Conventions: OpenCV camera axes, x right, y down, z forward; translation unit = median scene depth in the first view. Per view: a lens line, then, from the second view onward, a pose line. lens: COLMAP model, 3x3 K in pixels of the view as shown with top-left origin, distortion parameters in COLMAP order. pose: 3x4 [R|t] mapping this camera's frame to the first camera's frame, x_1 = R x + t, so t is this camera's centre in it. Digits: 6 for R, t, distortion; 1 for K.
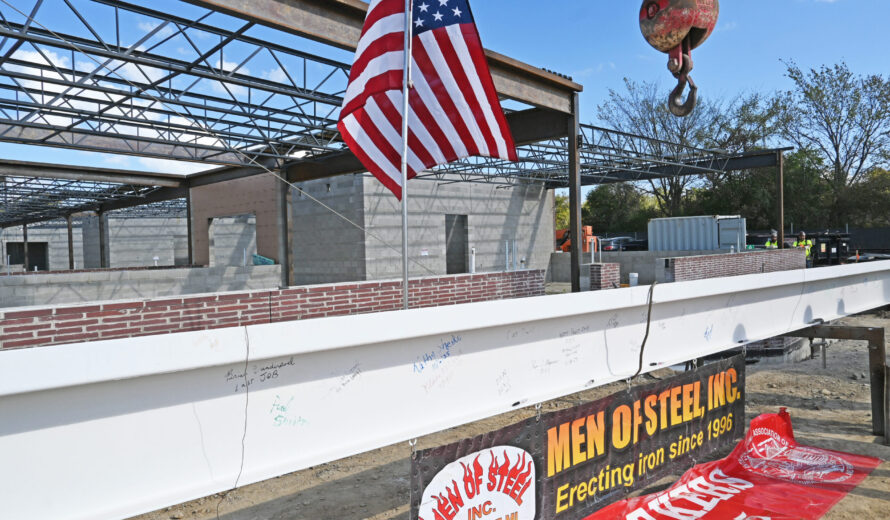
lens RADIAL K [[603.1, 0, 445.0], [0, 603.1, 260.0], [0, 0, 1]] dist [-0.005708, -0.000177]
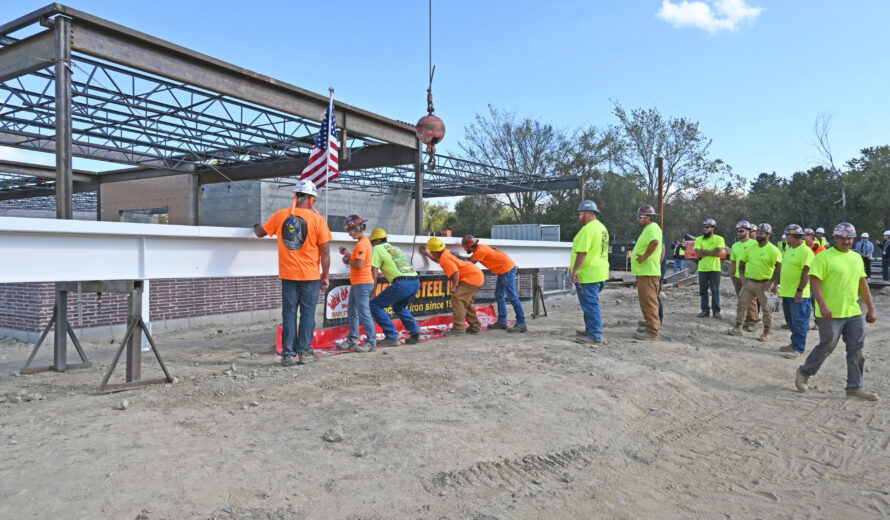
lens RADIAL K [[603.1, 0, 445.0], [0, 603.1, 260.0], [0, 0, 1]] dist [-0.005708, -0.000177]
pose [[0.979682, 0.023680, 0.199157, -0.008246], [-0.021279, 0.999673, -0.014185, 0.028171], [-0.199427, 0.009659, 0.979865, -0.251045]]
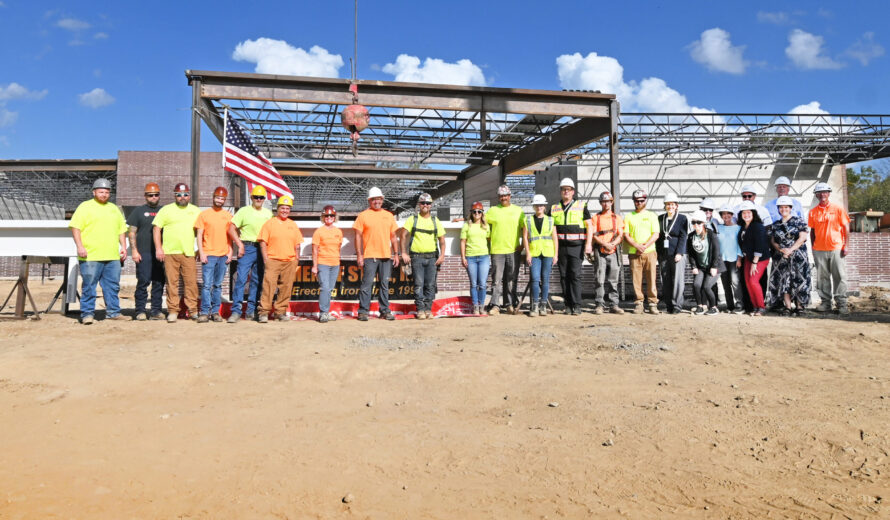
lens RADIAL K [[721.1, 0, 445.9], [0, 721.1, 194.3], [0, 0, 1]] dist [-0.000578, 0.009477]
pose [[0.810023, -0.024774, -0.585875, 0.418316], [-0.026309, 0.996566, -0.078515, 0.025557], [0.585808, 0.079013, 0.806589, -0.215386]]
